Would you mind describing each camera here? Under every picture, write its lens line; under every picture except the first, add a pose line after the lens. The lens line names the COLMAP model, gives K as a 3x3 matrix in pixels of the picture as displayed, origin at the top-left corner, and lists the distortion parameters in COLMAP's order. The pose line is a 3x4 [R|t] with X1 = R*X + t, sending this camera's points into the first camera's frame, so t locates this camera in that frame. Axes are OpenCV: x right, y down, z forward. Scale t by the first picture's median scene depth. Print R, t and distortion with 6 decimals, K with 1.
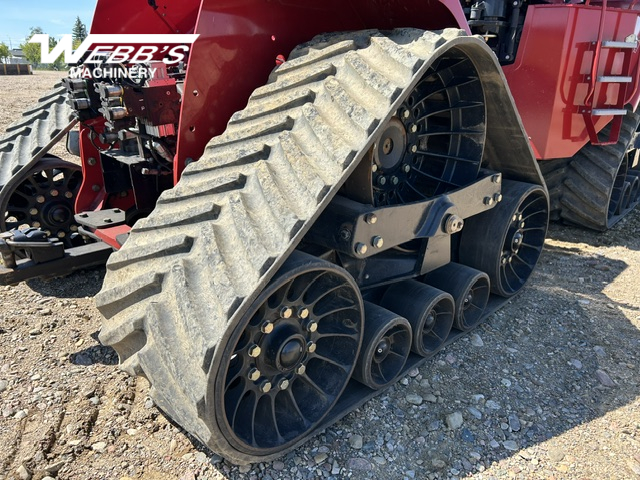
lens RADIAL K [[478.0, 0, 322.0], [0, 478.0, 235.6], [0, 0, 1]] dist [0.011723, 0.002976]
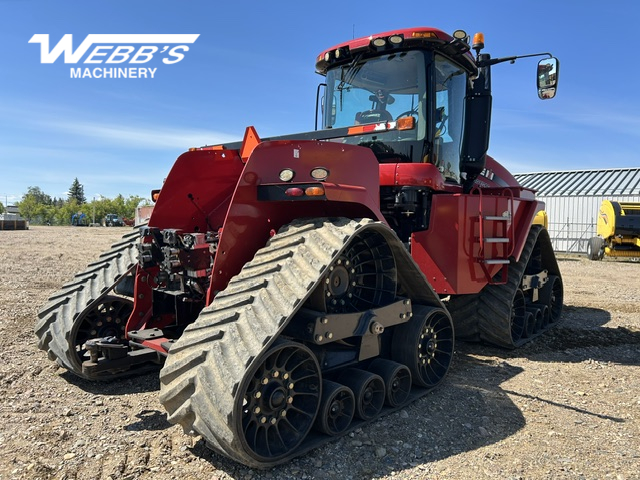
lens RADIAL K [[483.3, 0, 317.2], [0, 483.3, 235.0], [0, 0, 1]] dist [0.051101, -0.056416]
pose [[0.999601, -0.003716, 0.027989, 0.024234], [0.012032, 0.952847, -0.303211, 0.177511], [-0.025542, 0.303427, 0.952512, -0.691422]]
